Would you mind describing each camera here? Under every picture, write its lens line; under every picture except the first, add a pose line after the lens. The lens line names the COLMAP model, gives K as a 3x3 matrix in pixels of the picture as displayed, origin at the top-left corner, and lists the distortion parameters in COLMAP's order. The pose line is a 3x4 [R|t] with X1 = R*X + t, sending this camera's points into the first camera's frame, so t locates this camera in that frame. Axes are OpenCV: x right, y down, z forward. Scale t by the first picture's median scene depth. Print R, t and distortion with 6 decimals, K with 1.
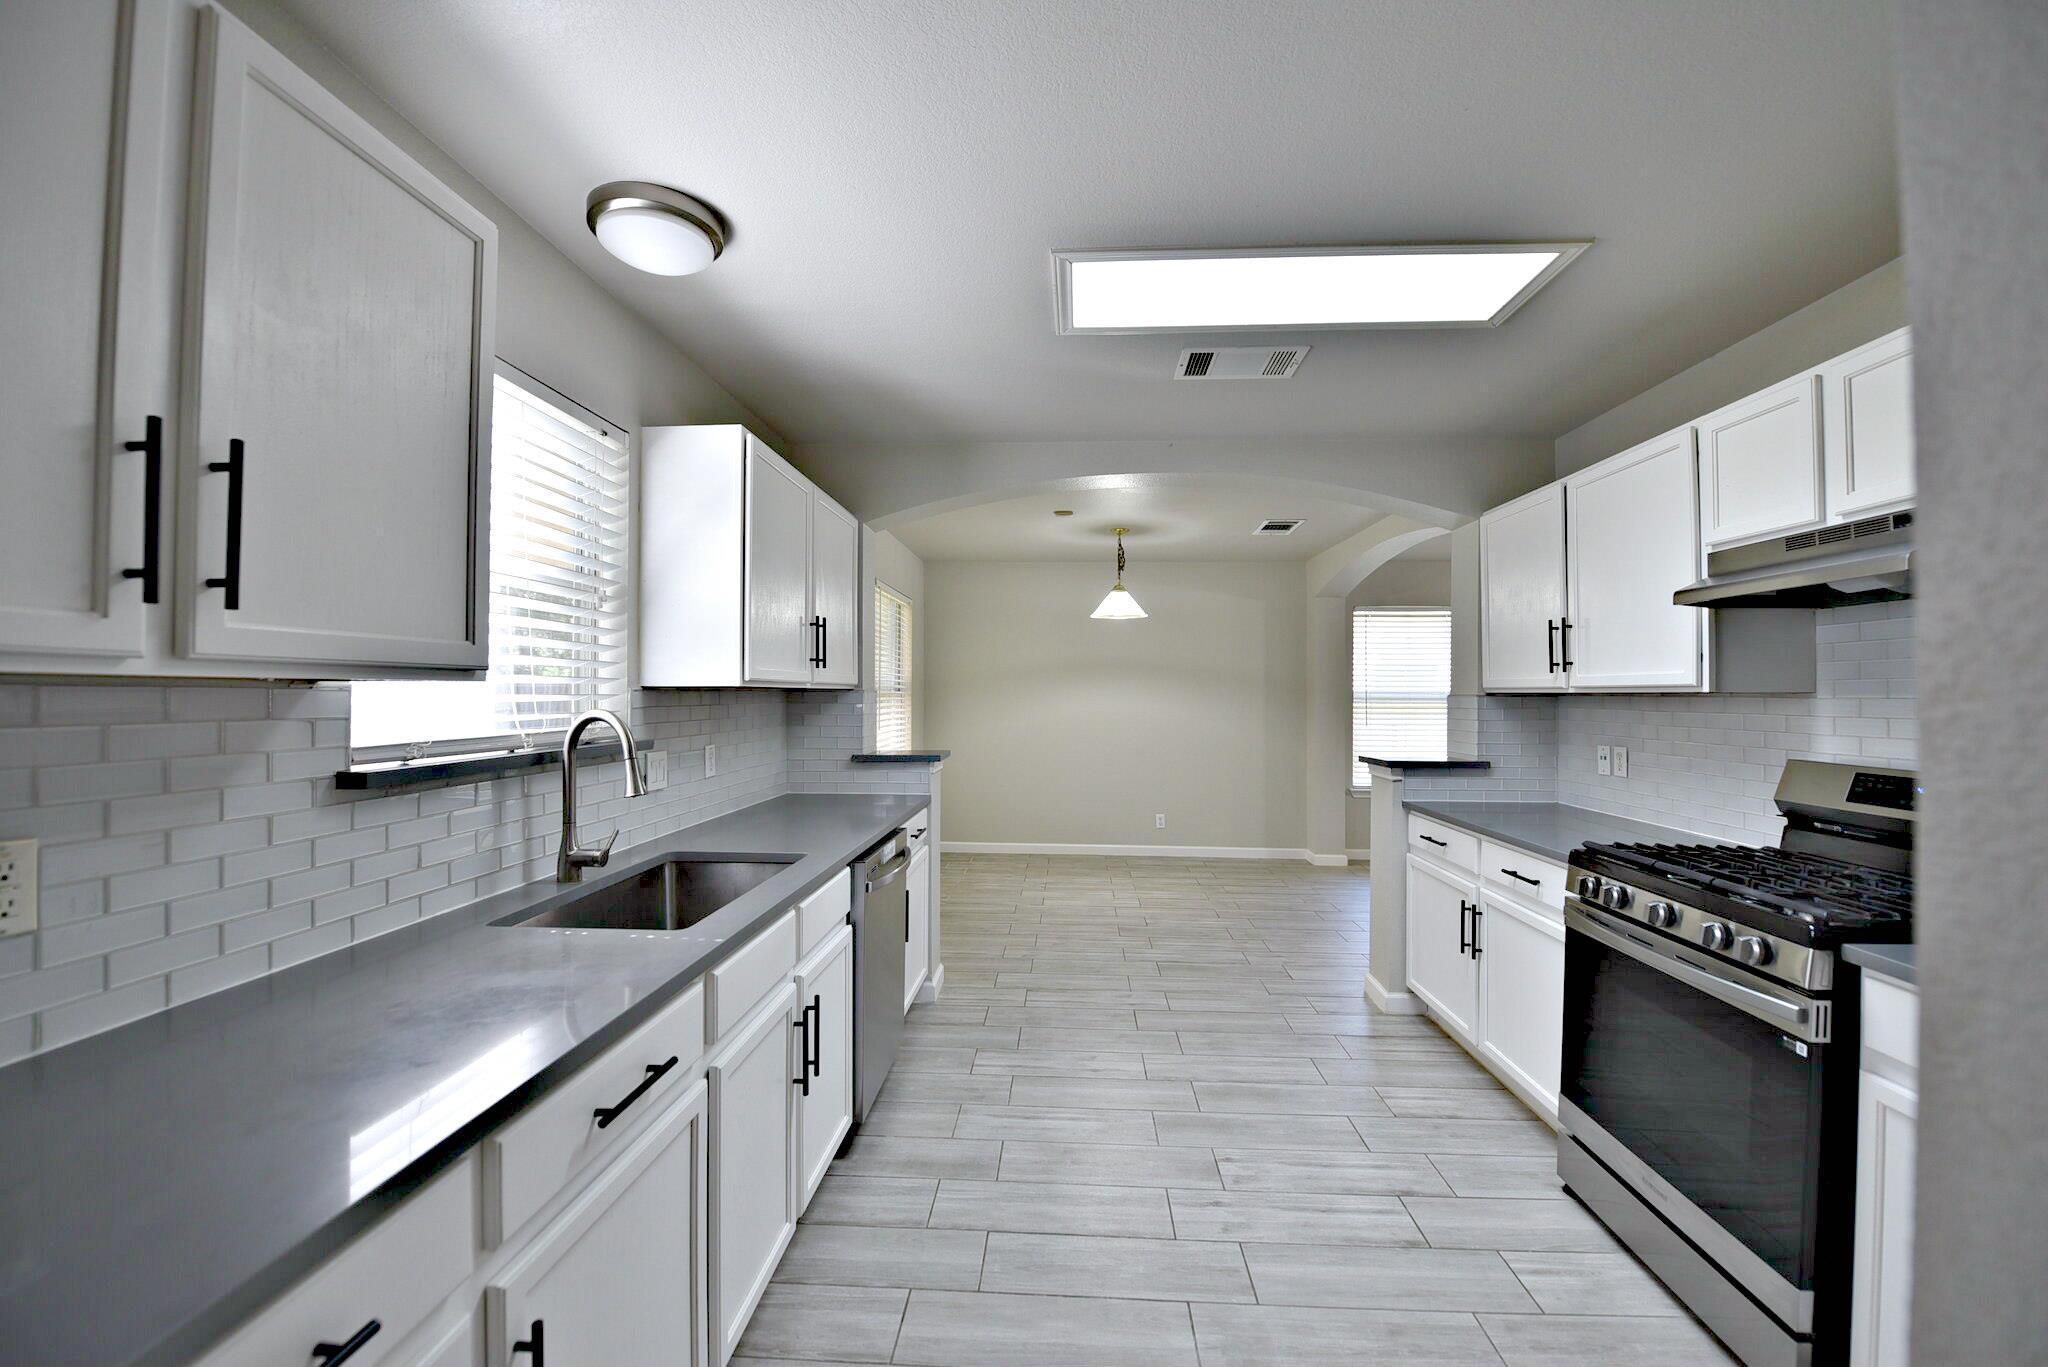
lens RADIAL K [[825.0, 0, 1024.0], [0, 825.0, 683.5], [0, 0, 1]] dist [-0.013657, -0.000115]
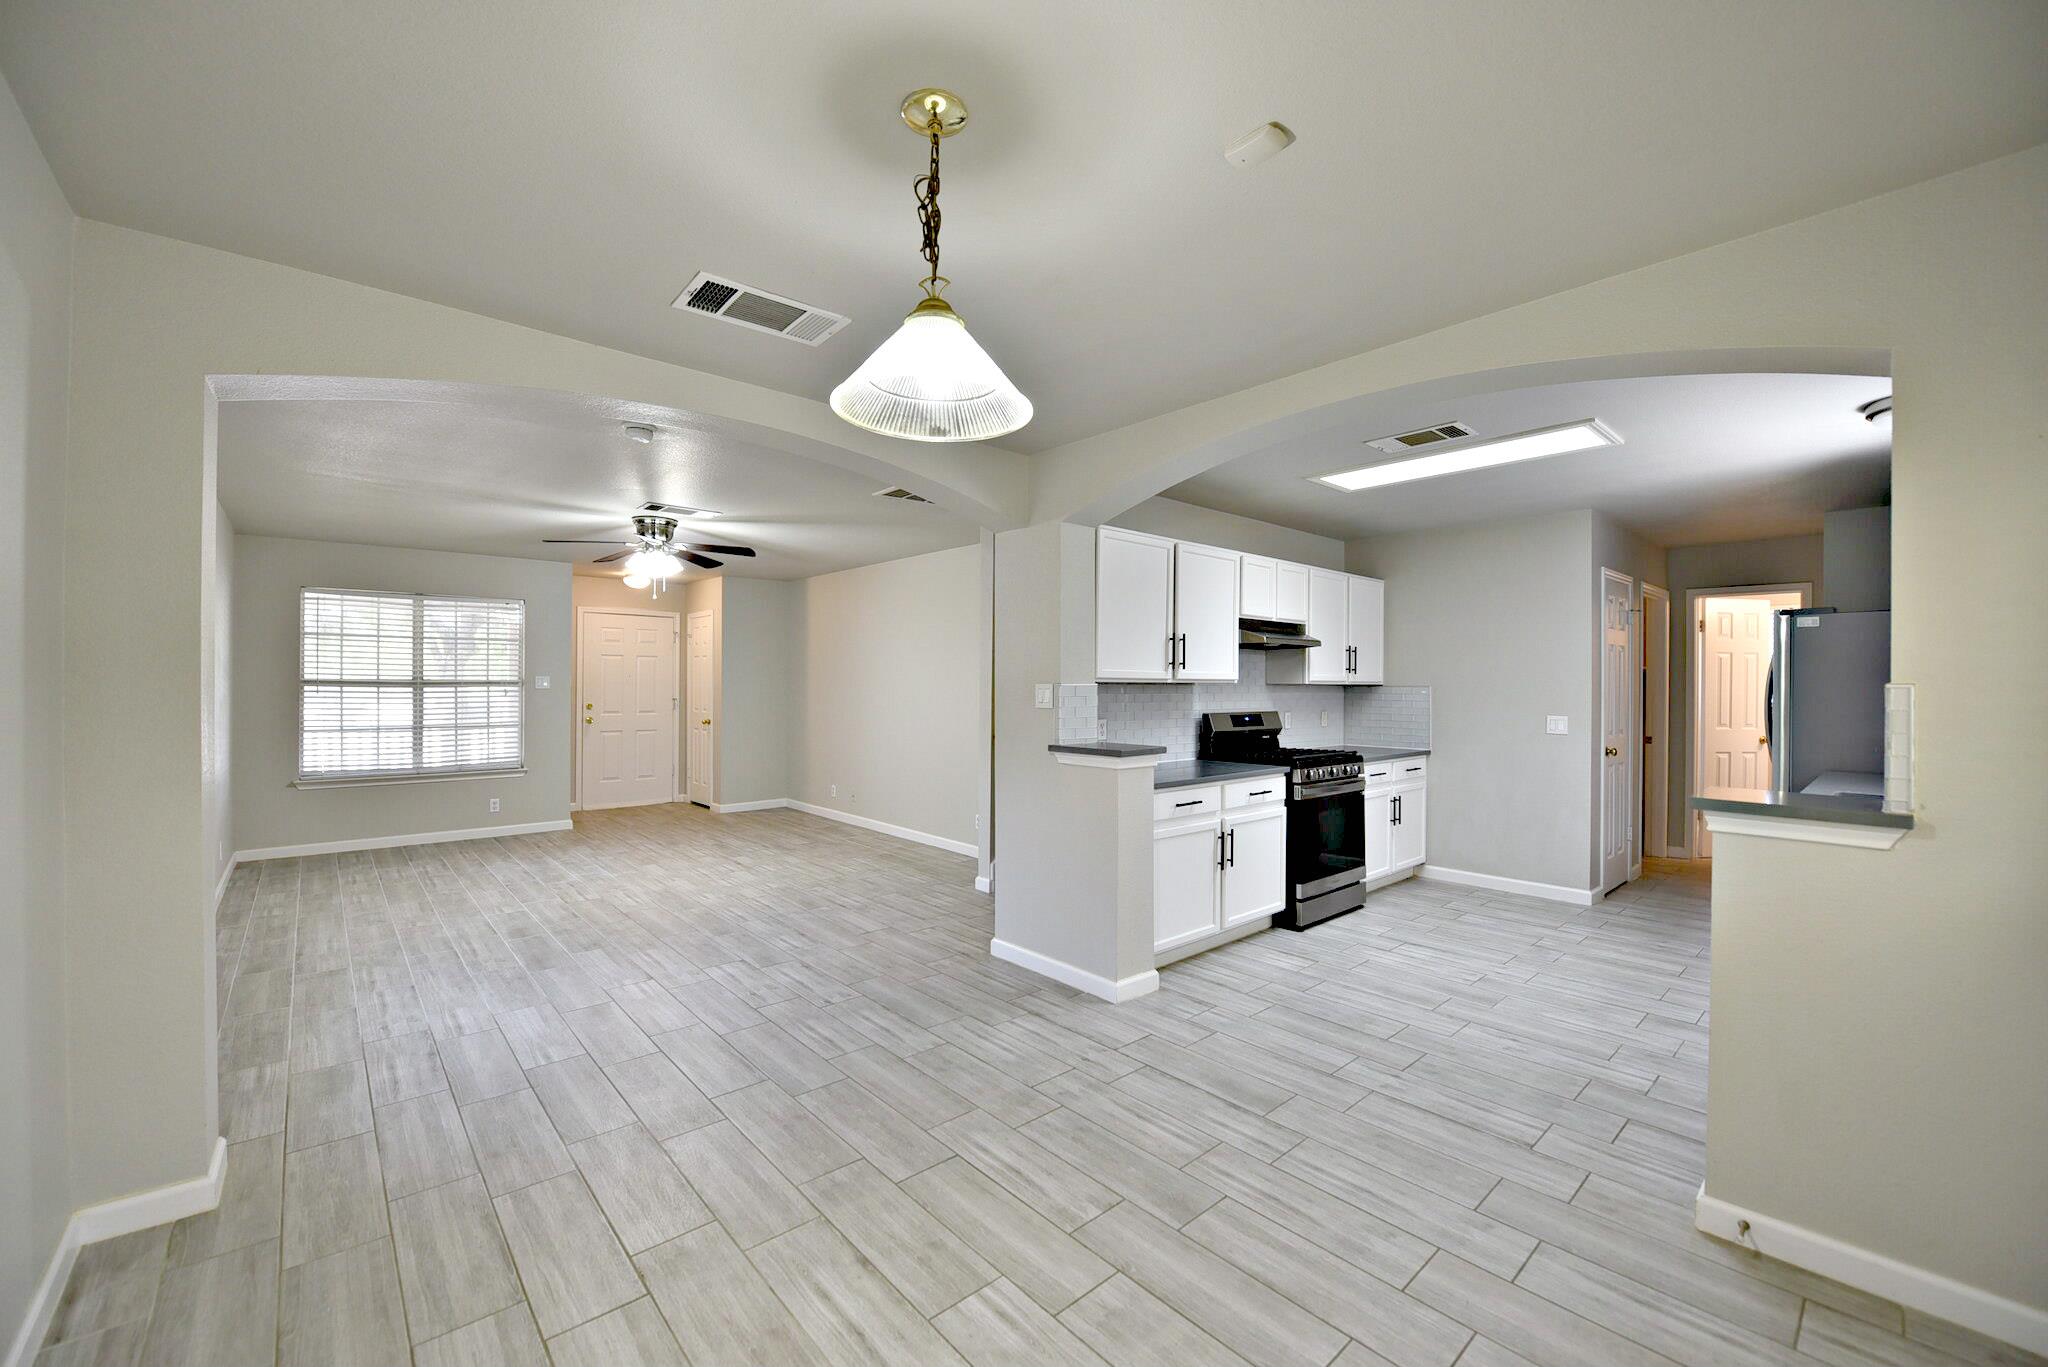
lens RADIAL K [[810.6, 0, 1028.8], [0, 810.6, 683.2], [0, 0, 1]] dist [-0.020160, -0.000490]
pose [[-0.707826, -0.008009, 0.706341, -0.192431], [-0.016659, 0.999847, -0.005357, 0.023629], [-0.706190, -0.015559, -0.707851, 2.133591]]
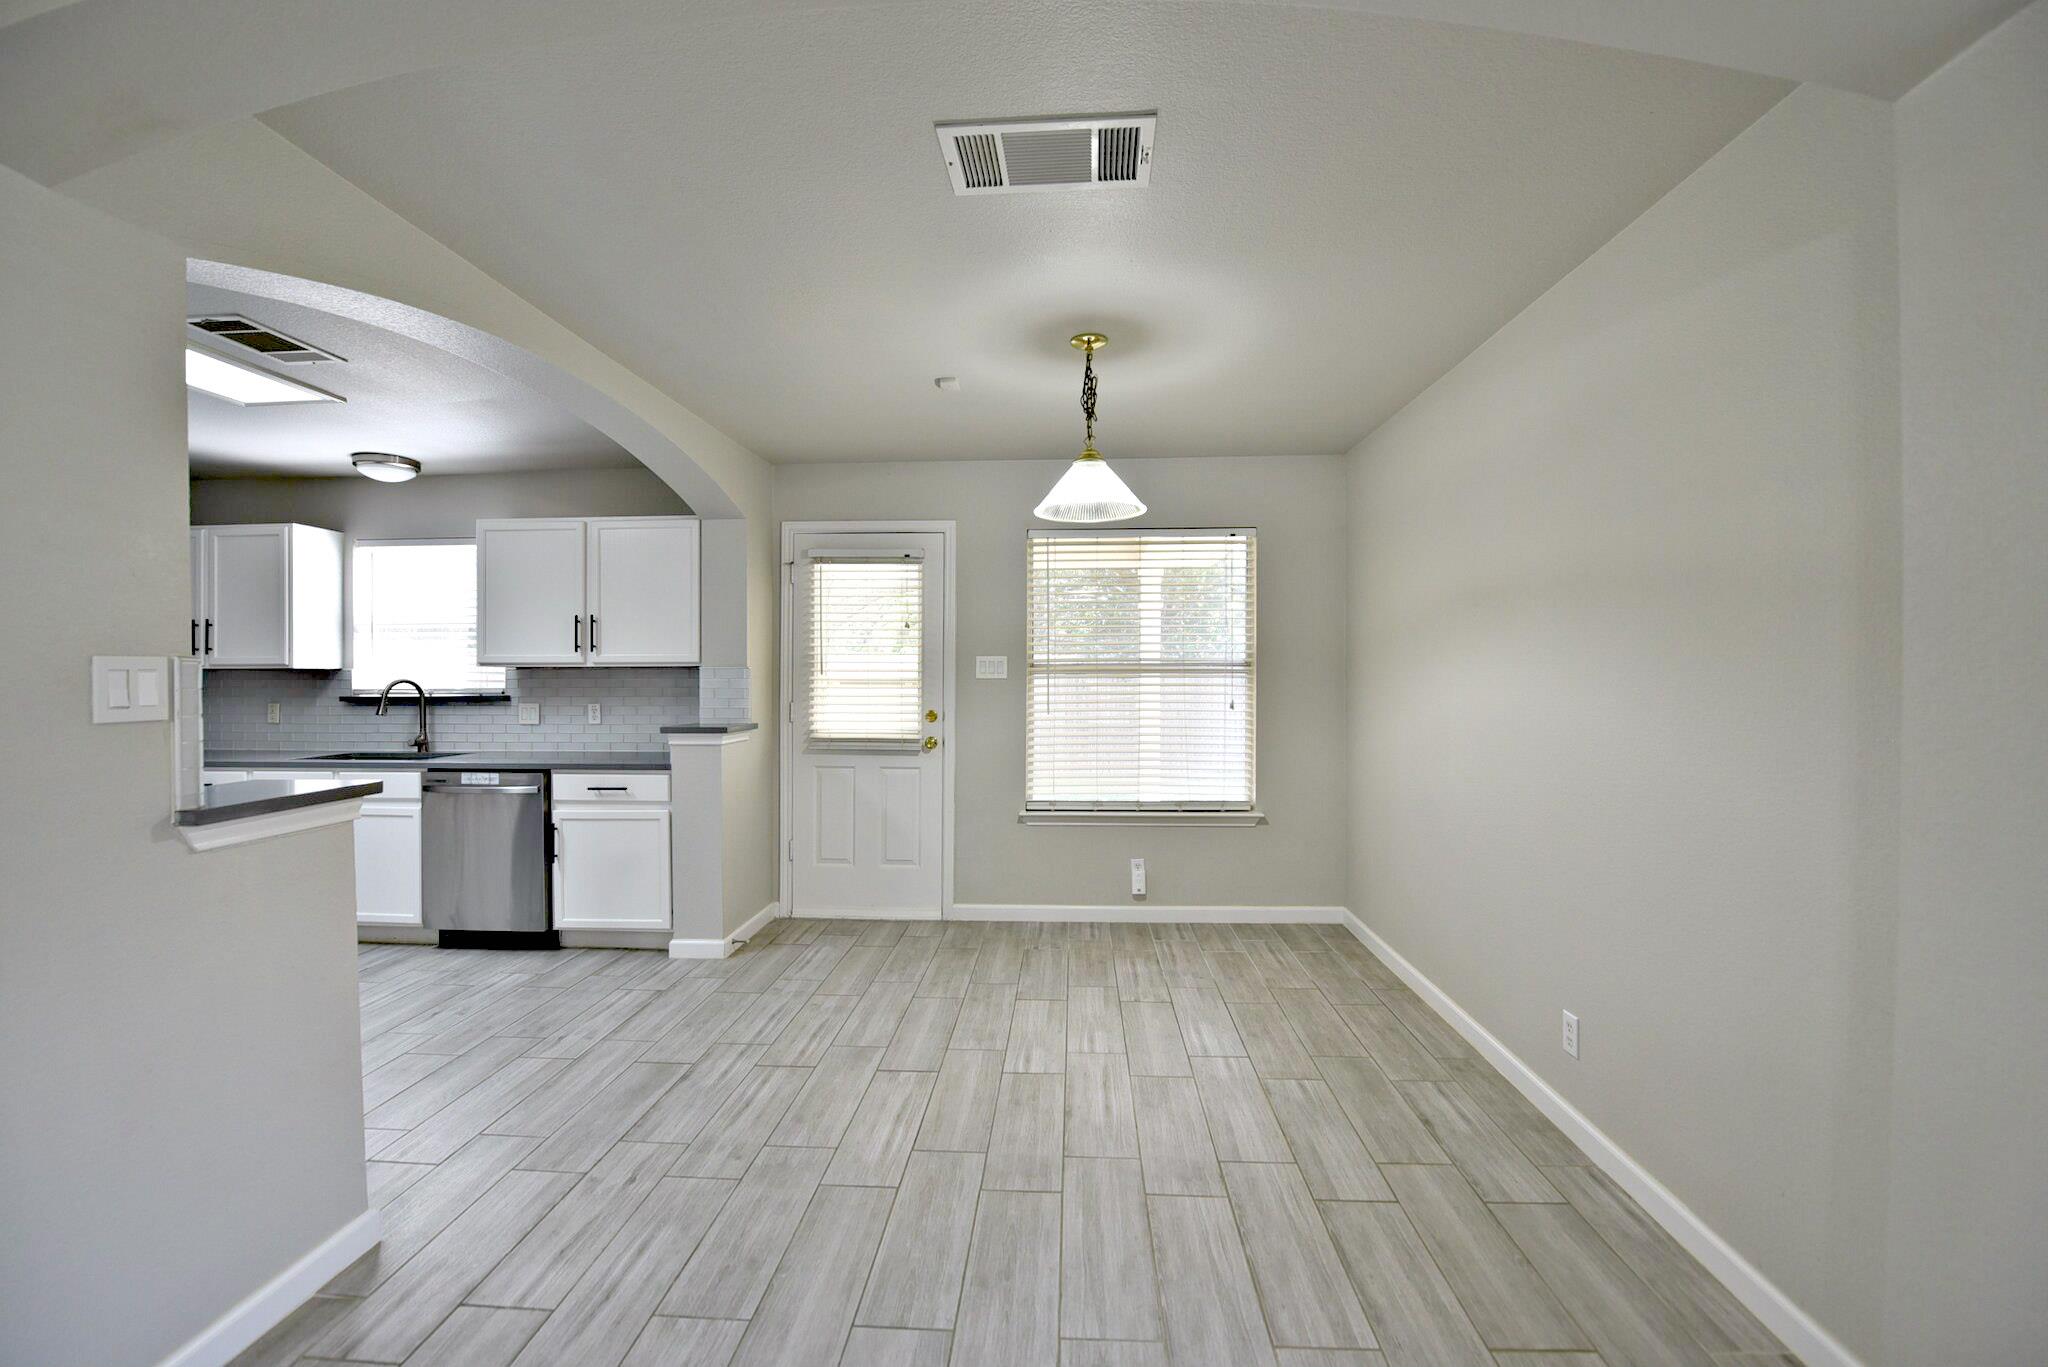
lens RADIAL K [[825.0, 0, 1024.0], [0, 825.0, 683.5], [0, 0, 1]] dist [-0.013657, -0.000115]
pose [[-0.006051, 0.006326, -0.999962, 1.133703], [0.014321, 0.999878, 0.006239, 0.036478], [0.999879, -0.014283, -0.006140, 1.749334]]
